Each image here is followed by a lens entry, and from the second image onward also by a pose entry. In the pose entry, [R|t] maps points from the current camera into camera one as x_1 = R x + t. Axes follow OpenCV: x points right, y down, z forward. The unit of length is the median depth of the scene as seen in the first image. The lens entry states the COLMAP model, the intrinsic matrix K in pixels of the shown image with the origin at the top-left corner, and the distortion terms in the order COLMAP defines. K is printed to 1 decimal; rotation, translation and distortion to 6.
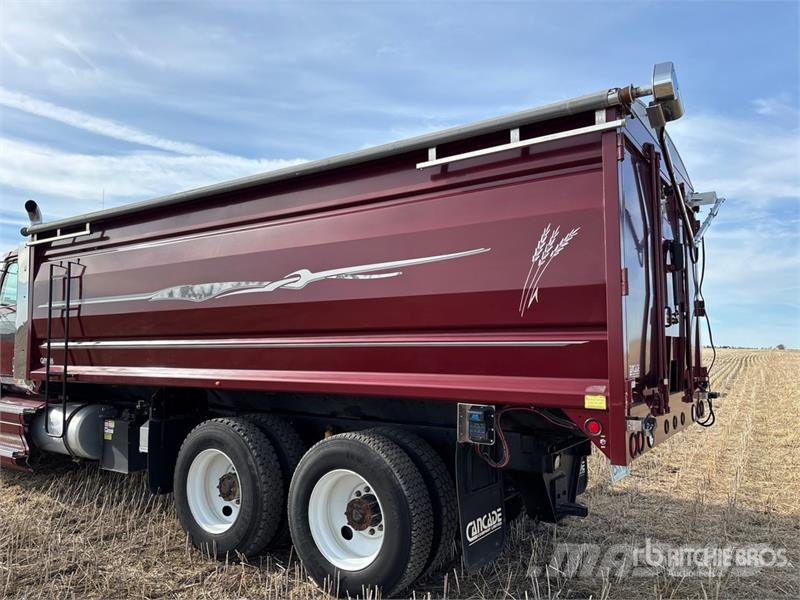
lens RADIAL K [[605.9, 0, 387.5], [0, 605.9, 299.7], [0, 0, 1]] dist [0.082416, -0.123314]
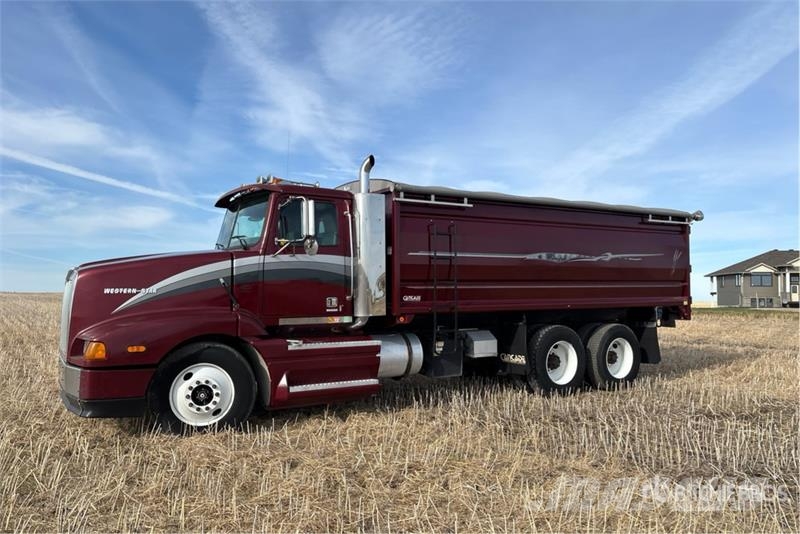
lens RADIAL K [[605.7, 0, 395.9], [0, 605.7, 260.3], [0, 0, 1]] dist [0.076963, -0.098469]
pose [[0.391313, 0.045255, 0.919144, -2.225132], [-0.065113, 0.997648, -0.021399, 0.068048], [-0.917951, -0.051474, 0.393340, 0.735992]]
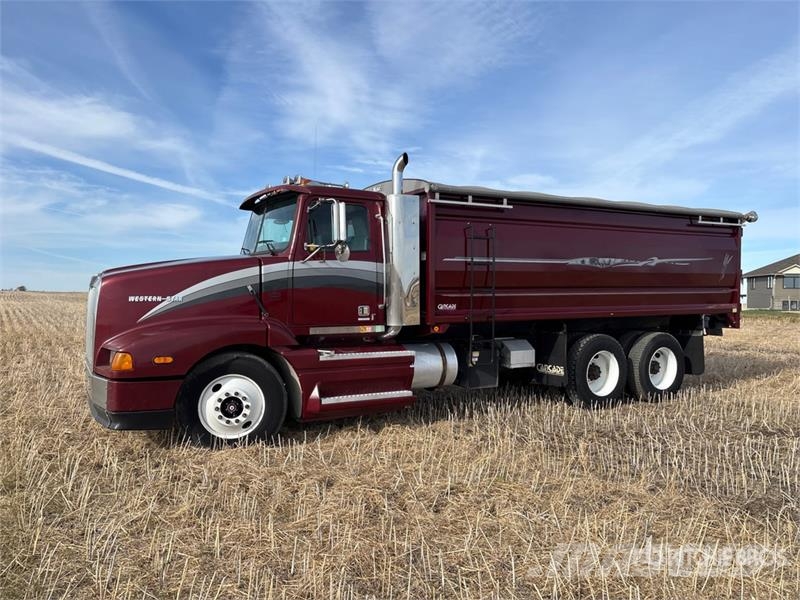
lens RADIAL K [[605.9, 0, 387.5], [0, 605.9, 299.7], [0, 0, 1]] dist [0.082416, -0.123314]
pose [[0.430960, -0.011518, 0.902298, -2.163768], [-0.066790, 0.996769, 0.044625, 0.056518], [-0.899896, -0.079496, 0.428798, 0.807613]]
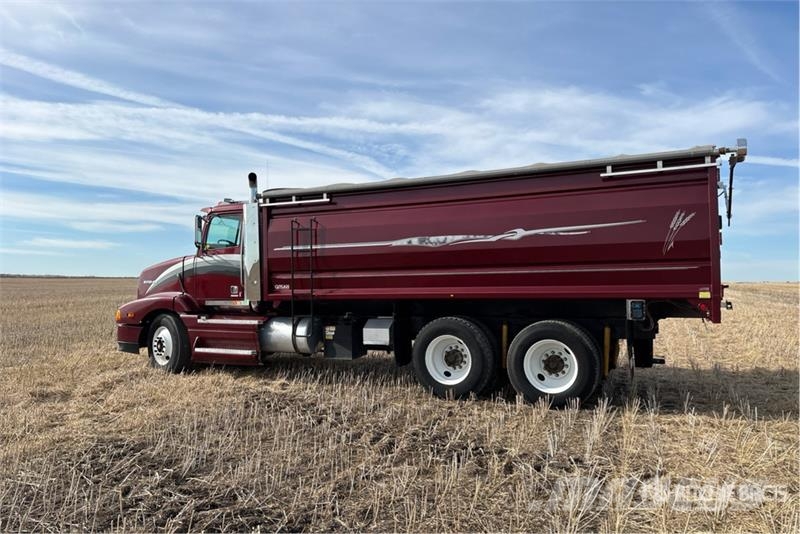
lens RADIAL K [[605.7, 0, 395.9], [0, 605.7, 260.3], [0, 0, 1]] dist [0.076963, -0.098469]
pose [[0.988315, -0.005902, 0.152311, -0.669272], [0.000302, 0.999324, 0.036768, -0.020787], [-0.152425, -0.036292, 0.987649, -0.602356]]
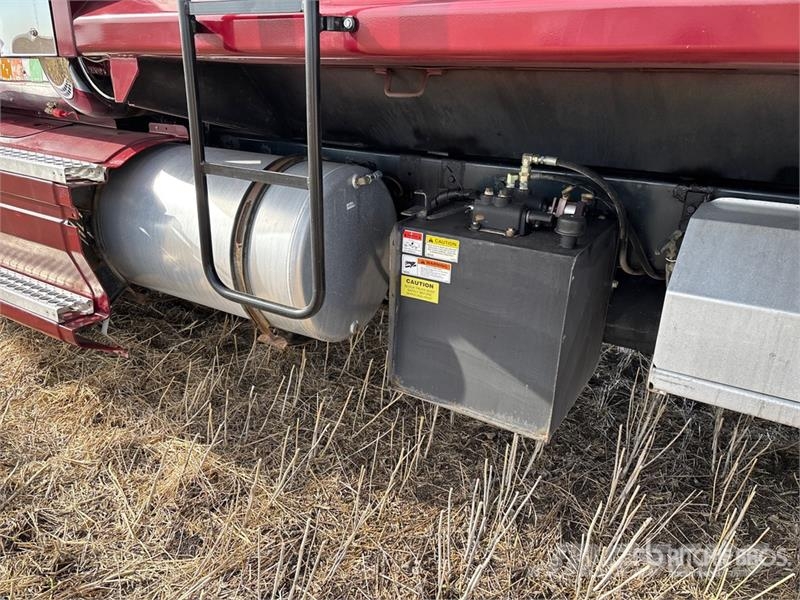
lens RADIAL K [[605.9, 0, 387.5], [0, 605.9, 299.7], [0, 0, 1]] dist [0.082416, -0.123314]
pose [[0.999217, 0.015251, 0.036498, -0.619366], [-0.029425, 0.903228, 0.428150, 0.144737], [-0.026436, -0.428889, 0.902970, 0.975160]]
